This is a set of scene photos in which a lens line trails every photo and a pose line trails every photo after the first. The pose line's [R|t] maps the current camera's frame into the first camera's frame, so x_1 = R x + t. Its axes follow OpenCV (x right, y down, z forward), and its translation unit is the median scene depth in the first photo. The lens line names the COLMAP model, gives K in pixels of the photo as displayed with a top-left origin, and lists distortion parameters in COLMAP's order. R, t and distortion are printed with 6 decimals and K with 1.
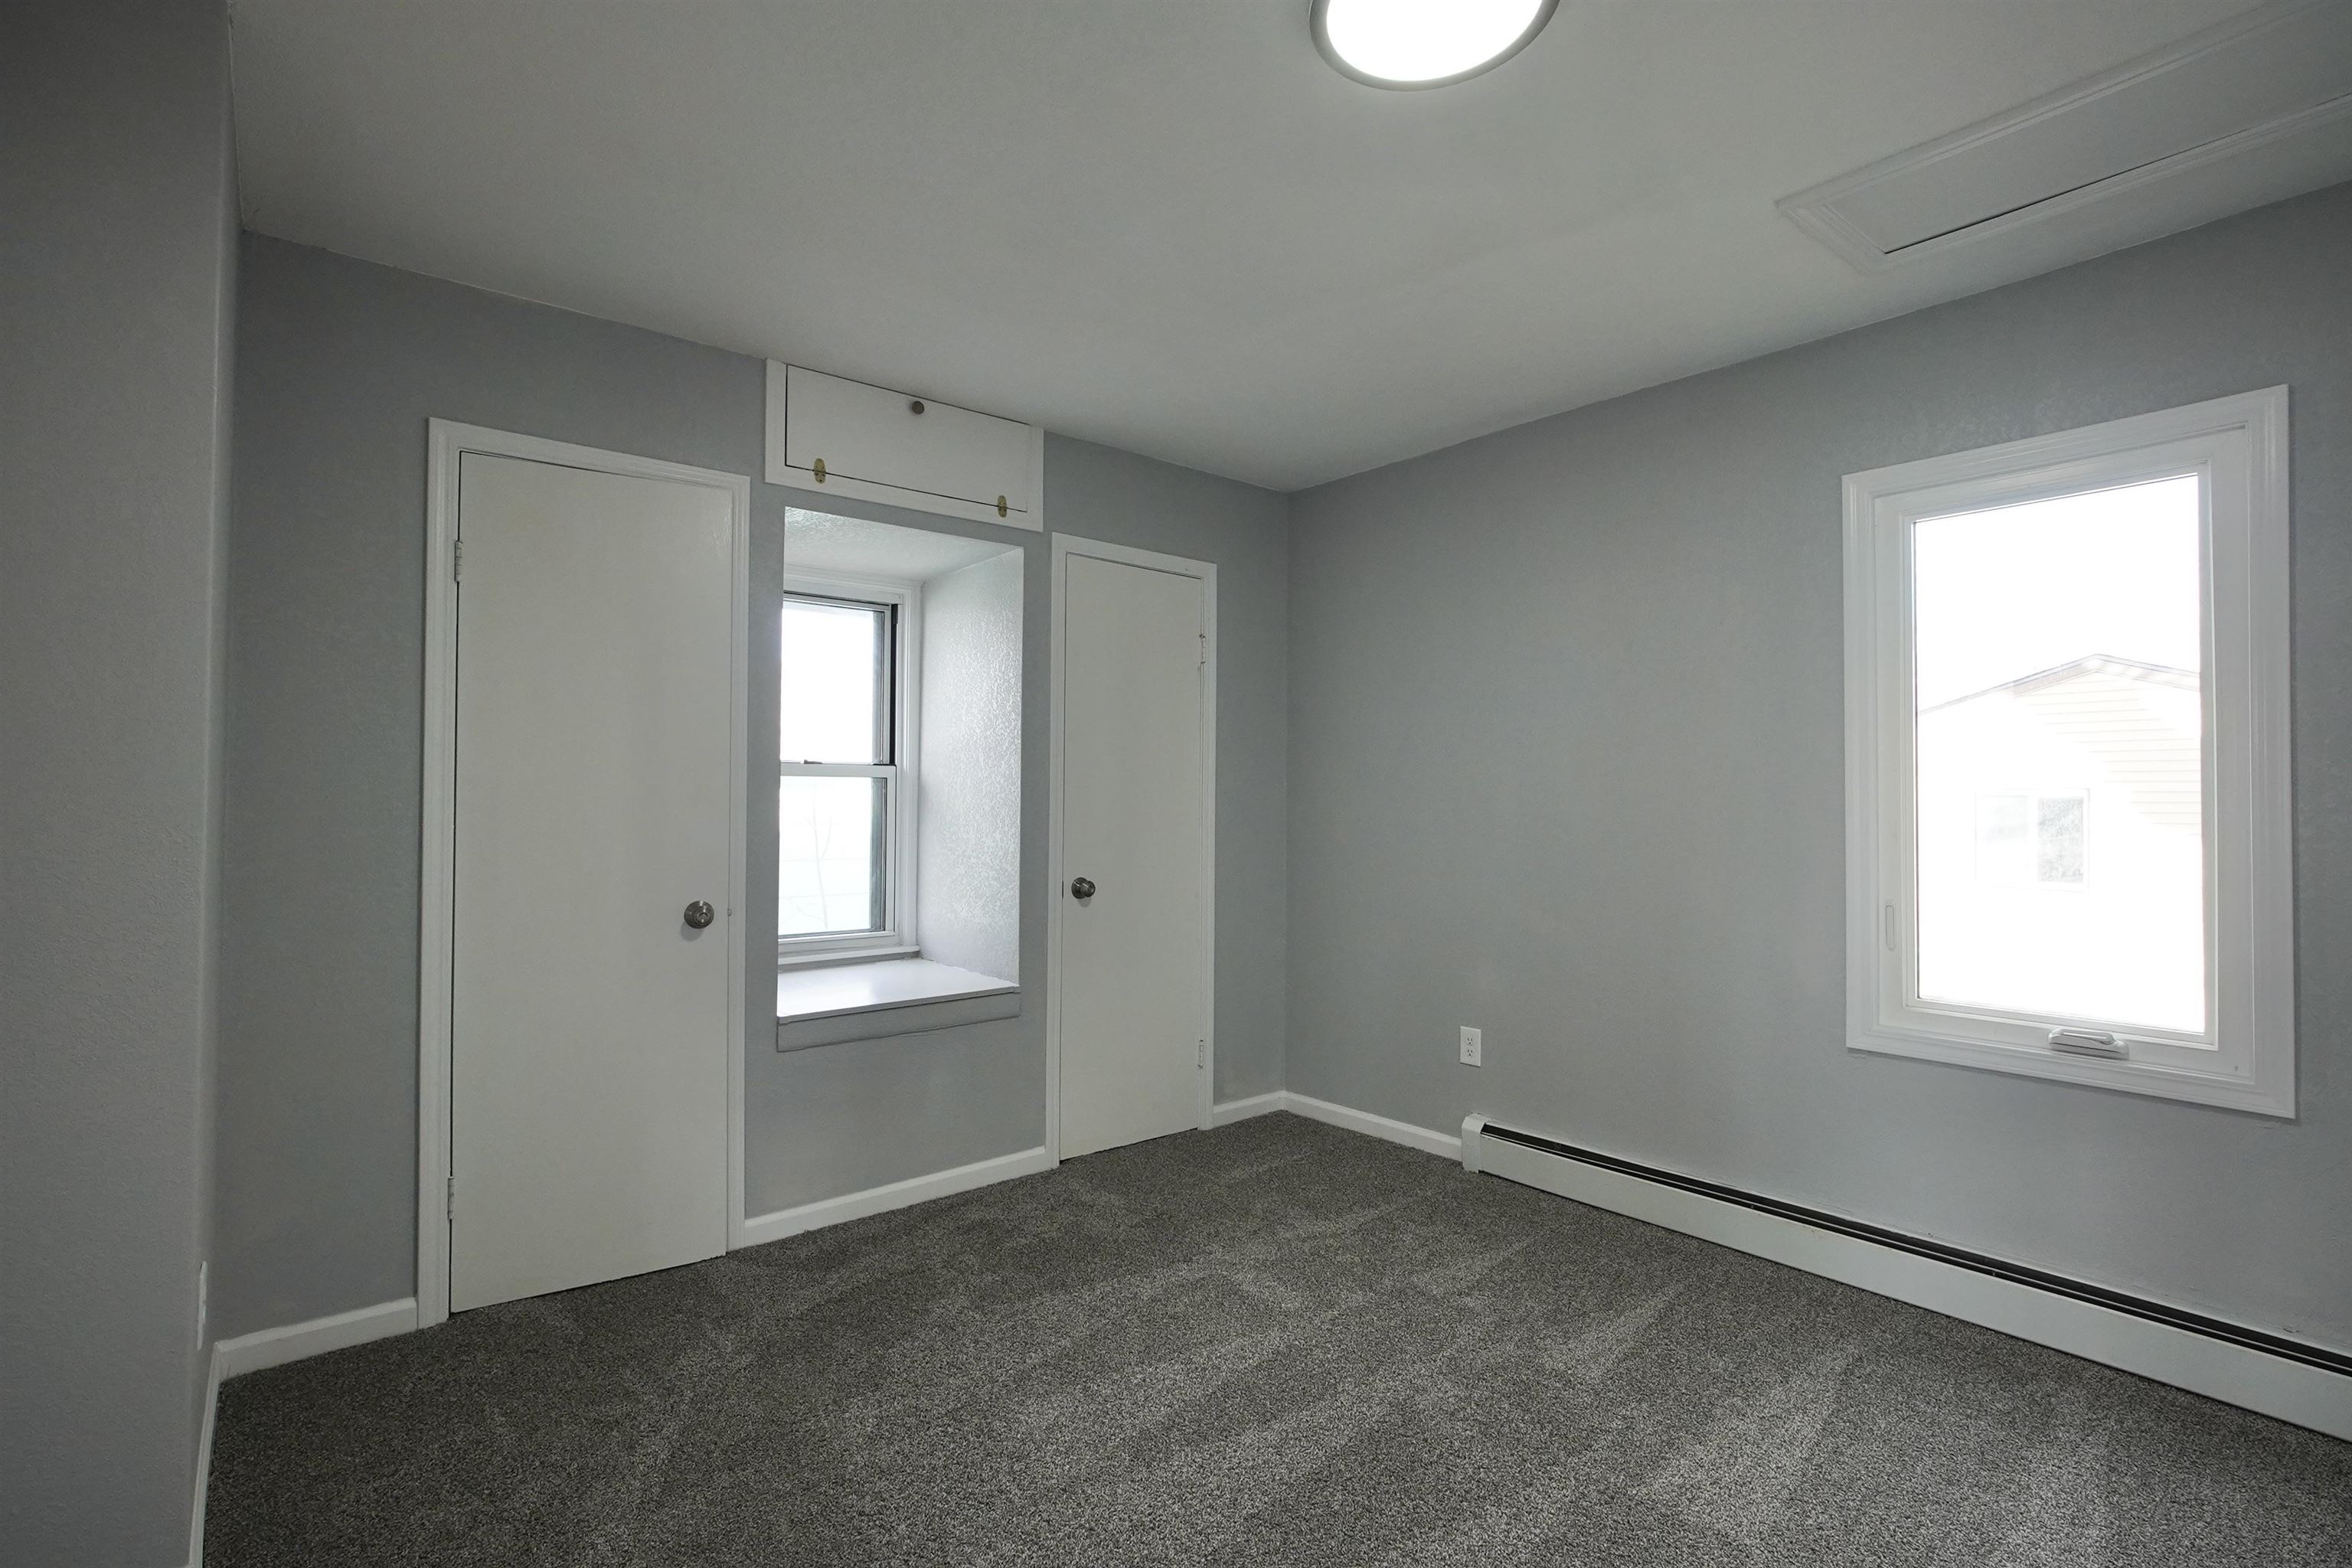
lens RADIAL K [[1080.9, 0, 1178.8], [0, 1080.9, 791.4], [0, 0, 1]] dist [-0.016962, 0.007750]
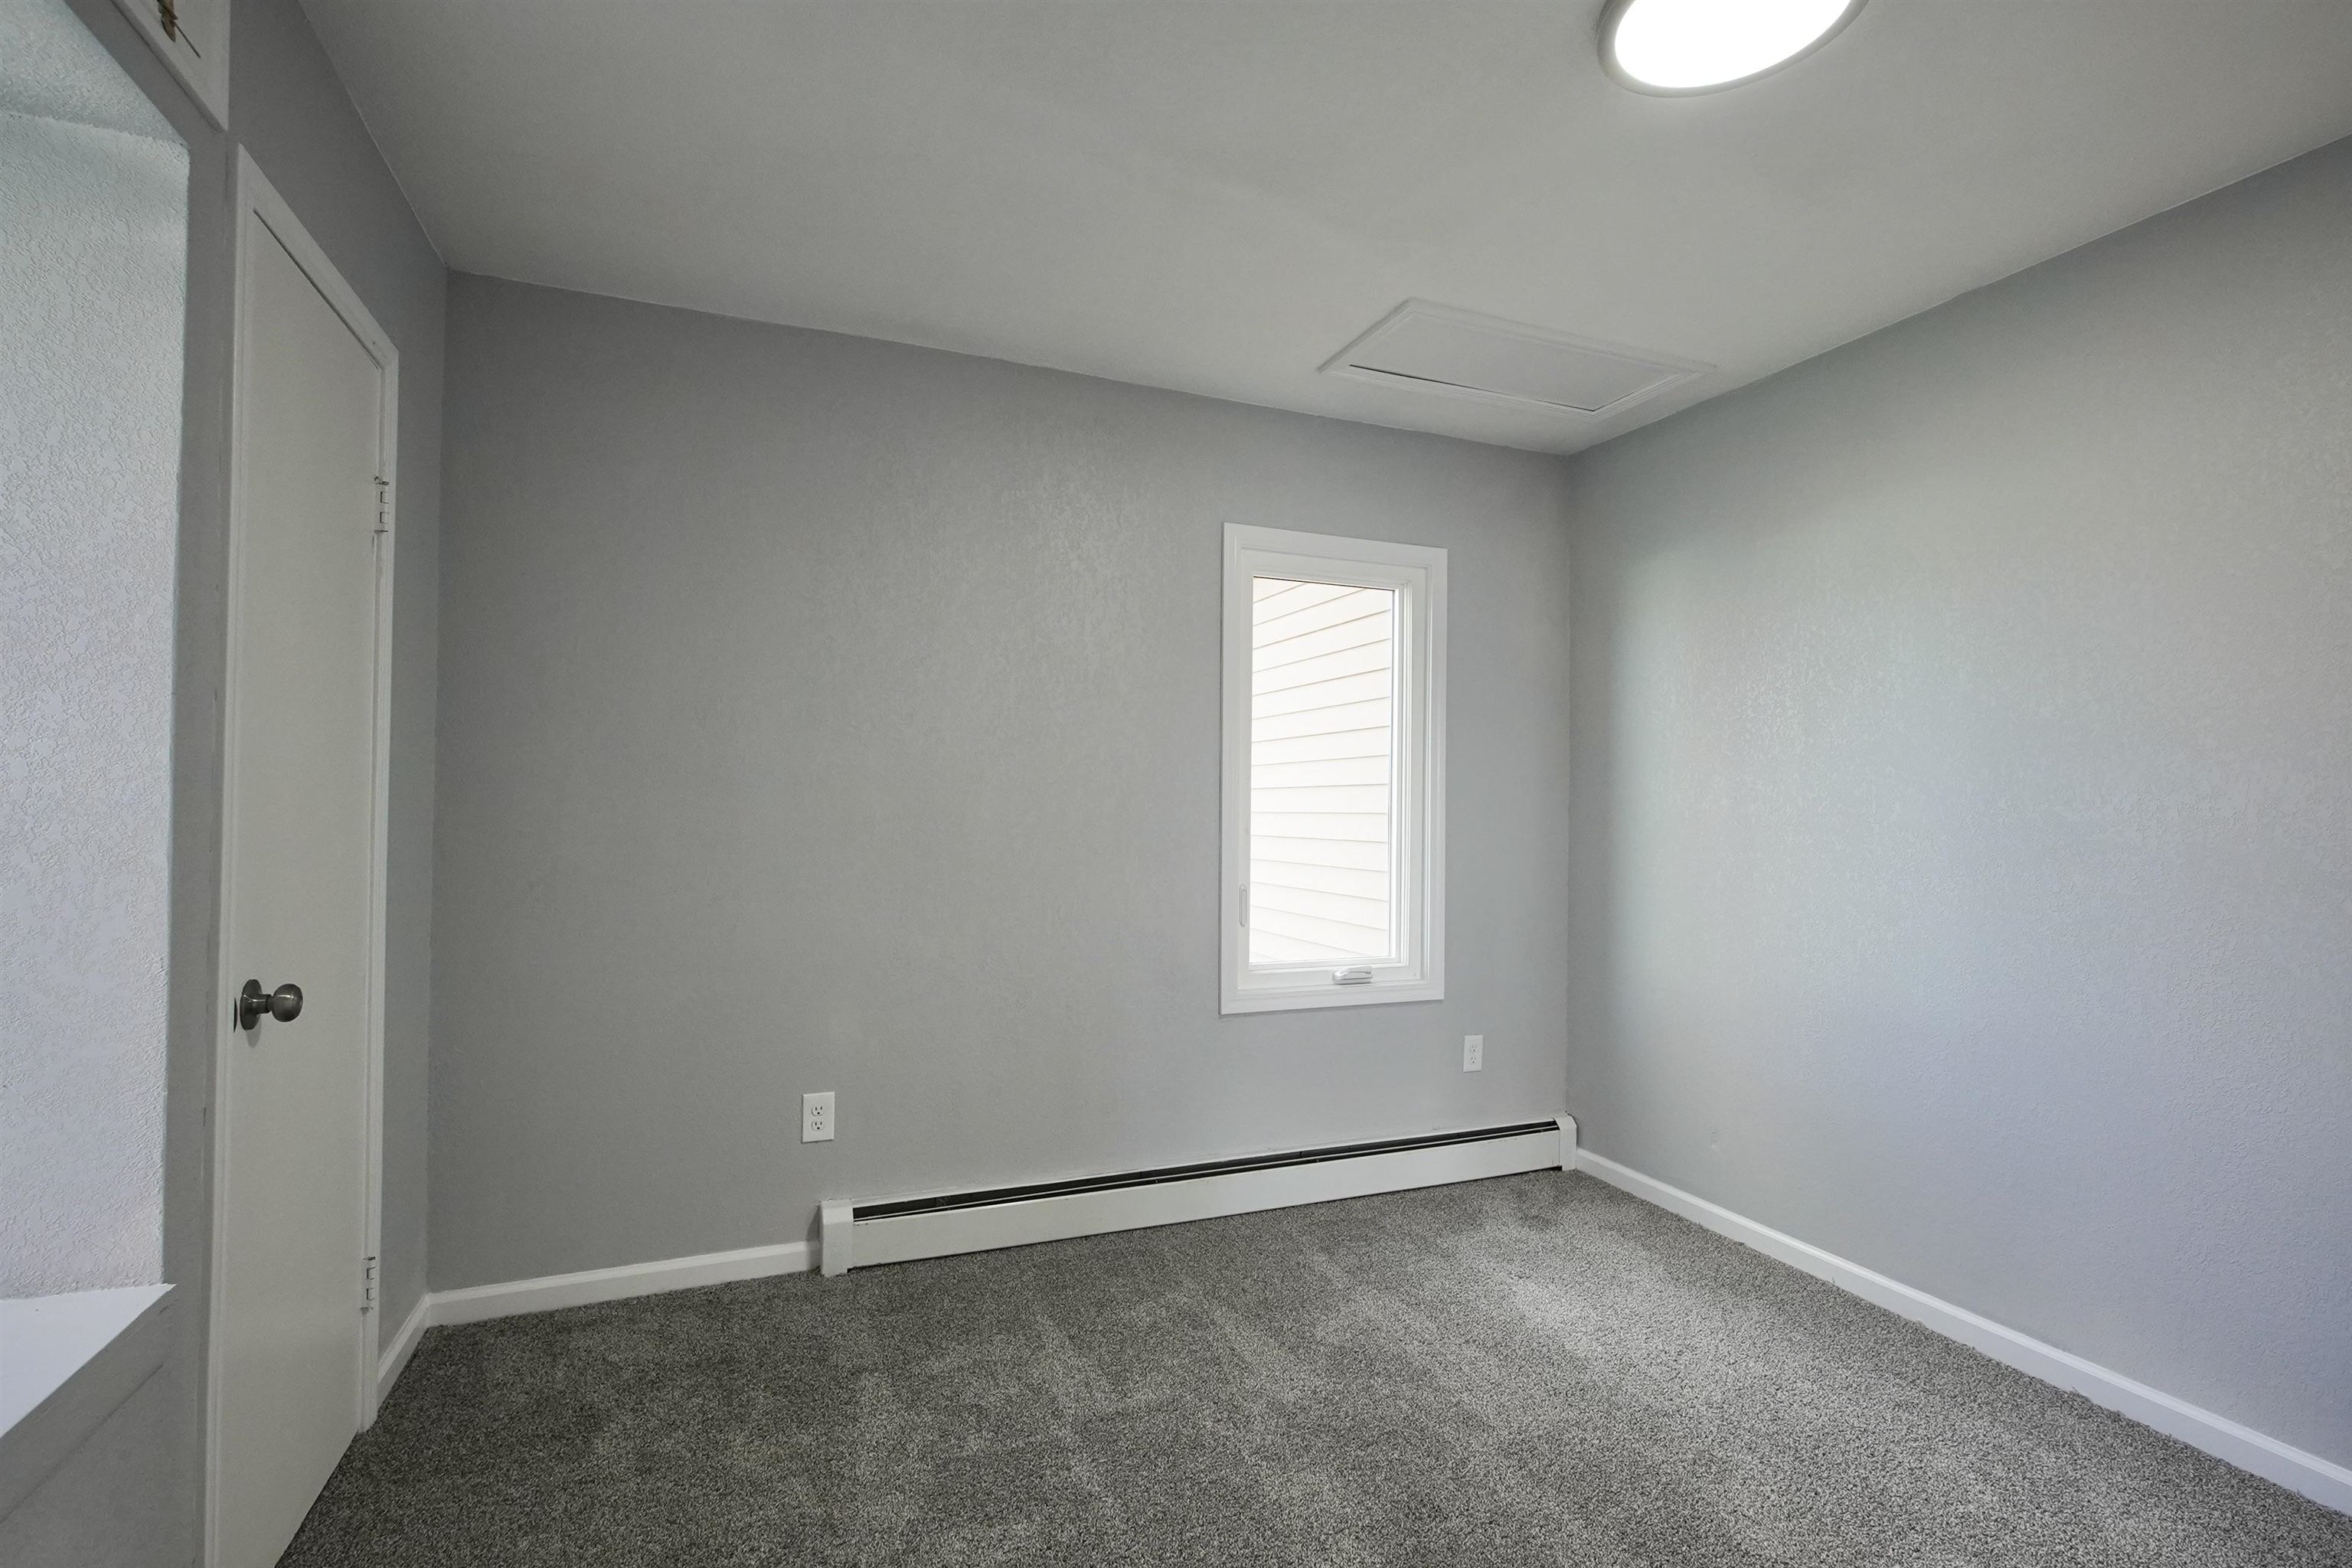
lens RADIAL K [[1080.9, 0, 1175.7], [0, 1080.9, 792.3], [0, 0, 1]] dist [-0.016962, 0.007750]
pose [[0.313236, 0.003794, 0.949668, -0.477058], [-0.019902, 0.999799, 0.002571, -0.004572], [-0.949467, -0.019706, 0.313248, 0.644163]]
